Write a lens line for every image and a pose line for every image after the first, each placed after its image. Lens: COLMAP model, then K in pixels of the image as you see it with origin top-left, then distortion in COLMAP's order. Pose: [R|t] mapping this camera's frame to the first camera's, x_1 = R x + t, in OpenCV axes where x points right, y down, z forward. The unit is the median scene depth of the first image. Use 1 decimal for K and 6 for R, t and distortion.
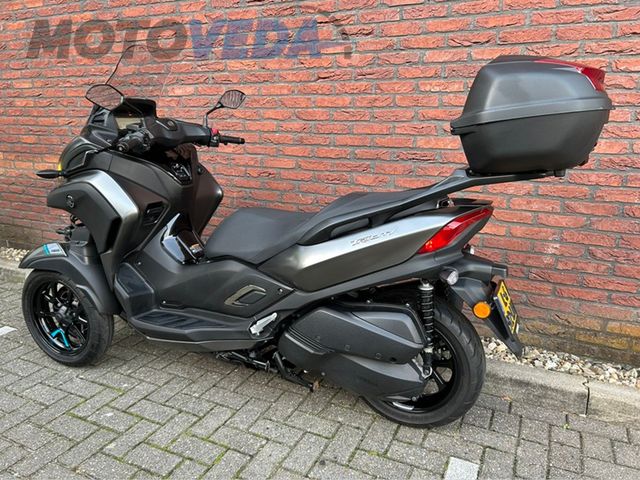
lens RADIAL K [[485.8, 0, 316.5], [0, 485.8, 243.8], [0, 0, 1]] dist [0.046207, -0.045874]
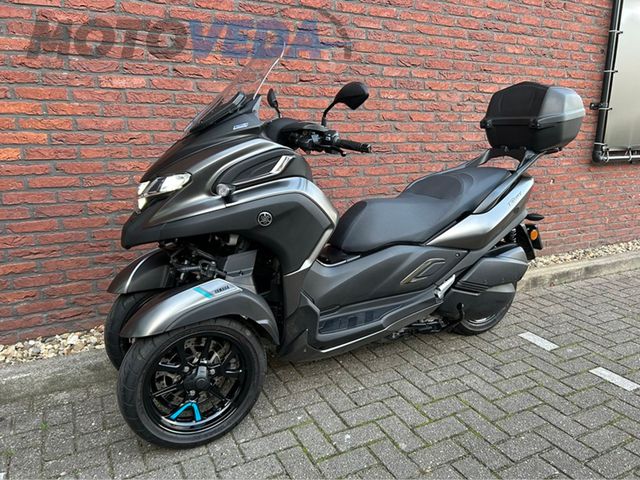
lens RADIAL K [[485.8, 0, 323.2], [0, 485.8, 242.7], [0, 0, 1]] dist [0.046207, -0.045874]
pose [[0.592814, -0.193505, 0.781746, -1.000889], [0.196786, 0.976084, 0.092383, -0.095119], [-0.780927, 0.099071, 0.616715, 0.390097]]
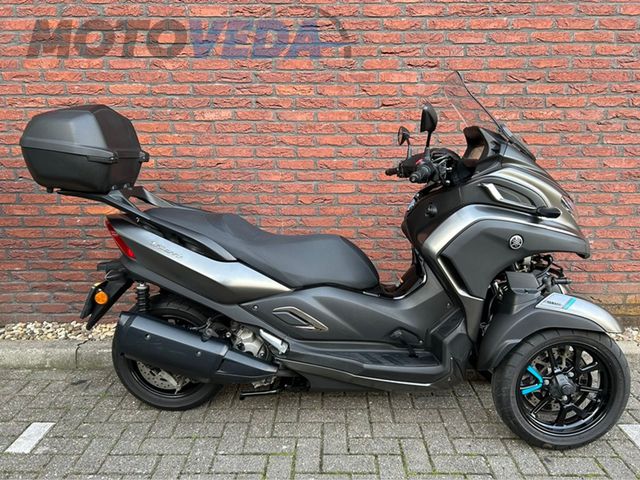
lens RADIAL K [[485.8, 0, 318.7], [0, 485.8, 243.5], [0, 0, 1]] dist [0.046207, -0.045874]
pose [[0.902709, -0.103458, 0.417628, -0.670495], [0.115025, 0.993359, -0.002545, -0.069837], [-0.414591, 0.050335, 0.908615, 0.148466]]
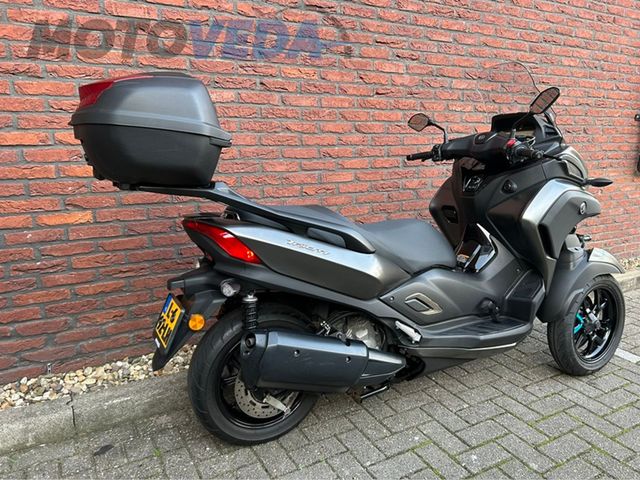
lens RADIAL K [[485.8, 0, 324.3], [0, 485.8, 243.0], [0, 0, 1]] dist [0.046207, -0.045874]
pose [[0.566733, -0.183888, 0.803118, -1.118482], [0.204696, 0.975637, 0.078942, -0.149915], [-0.798068, 0.119656, 0.590567, 0.581078]]
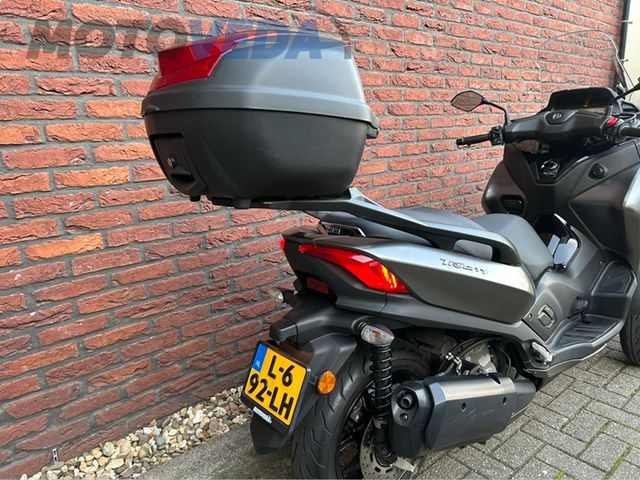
lens RADIAL K [[485.8, 0, 325.1], [0, 485.8, 242.5], [0, 0, 1]] dist [0.046207, -0.045874]
pose [[0.375801, -0.244521, 0.893858, -1.098472], [0.253405, 0.954913, 0.154685, -0.241668], [-0.891381, 0.168378, 0.420820, 0.930129]]
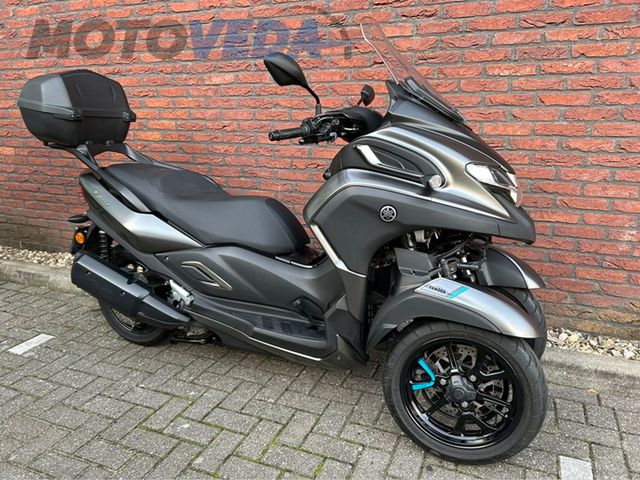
lens RADIAL K [[485.8, 0, 320.9], [0, 485.8, 243.4], [0, 0, 1]] dist [0.046207, -0.045874]
pose [[0.998330, -0.029017, 0.049956, -0.182520], [0.028016, 0.999395, 0.020618, -0.012144], [-0.050524, -0.019184, 0.998539, 0.052740]]
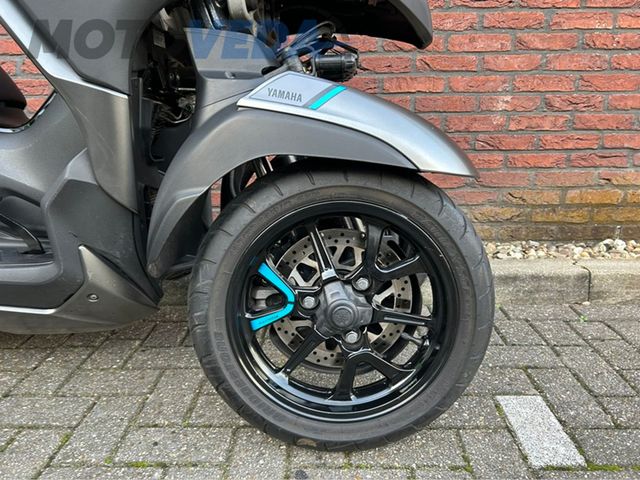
lens RADIAL K [[485.8, 0, 323.1], [0, 485.8, 243.3], [0, 0, 1]] dist [0.046207, -0.045874]
pose [[0.904299, -0.128537, 0.407090, -0.105124], [0.119869, 0.991684, 0.046846, 0.157302], [-0.409726, 0.006434, 0.912186, 0.430617]]
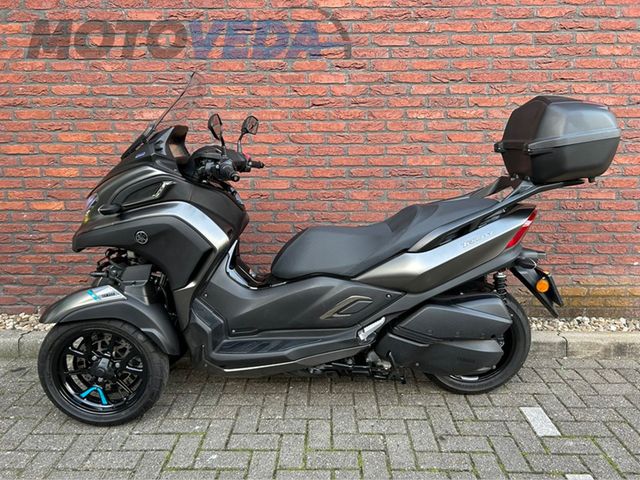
lens RADIAL K [[485.8, 0, 317.7], [0, 485.8, 241.7], [0, 0, 1]] dist [0.046207, -0.045874]
pose [[0.905399, -0.101149, 0.412336, -0.534984], [0.116051, 0.993180, -0.011189, -0.027974], [-0.408393, 0.057982, 0.910963, 0.029674]]
